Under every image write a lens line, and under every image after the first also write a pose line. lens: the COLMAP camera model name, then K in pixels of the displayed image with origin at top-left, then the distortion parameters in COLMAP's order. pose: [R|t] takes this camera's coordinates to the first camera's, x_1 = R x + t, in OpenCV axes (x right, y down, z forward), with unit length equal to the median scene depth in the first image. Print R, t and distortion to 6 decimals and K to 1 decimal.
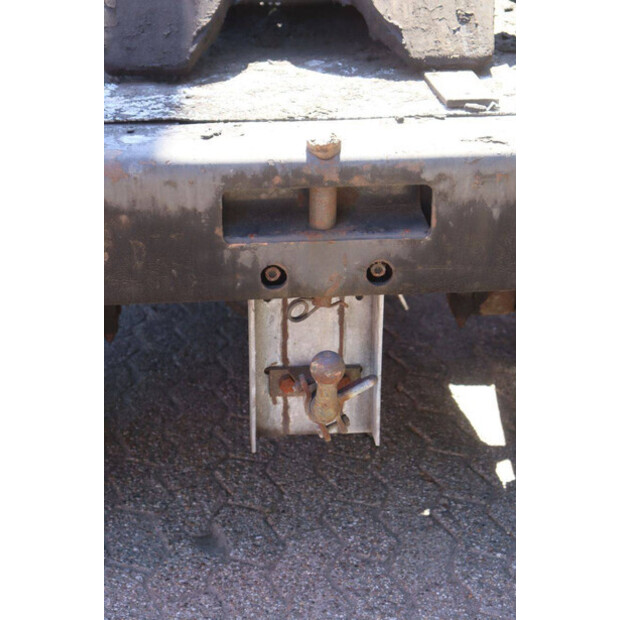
lens RADIAL K [[1298.7, 0, 310.0], [0, 1298.7, 310.0], [0, 0, 1]] dist [0.344606, 0.178085]
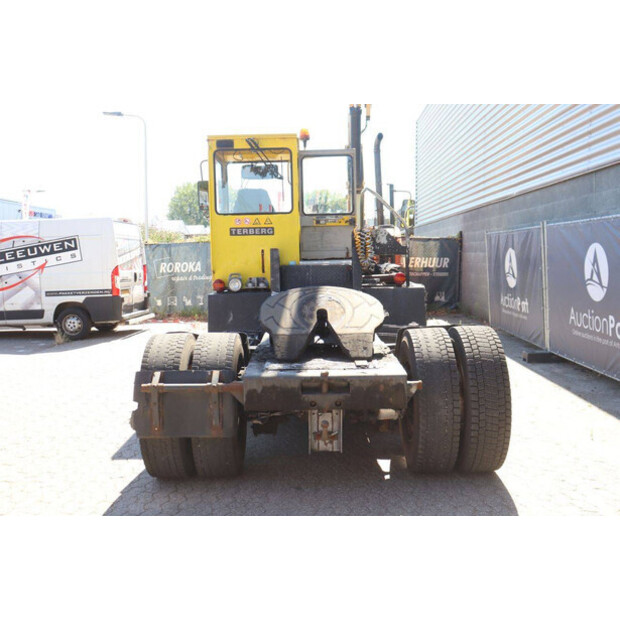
lens RADIAL K [[653.3, 0, 310.0], [0, 653.3, 310.0], [0, 0, 1]] dist [-0.098561, 0.213526]
pose [[0.994936, -0.008109, -0.100185, 0.164903], [-0.022675, 0.952937, -0.302319, 0.301810], [0.097922, 0.303060, 0.947927, -1.029580]]
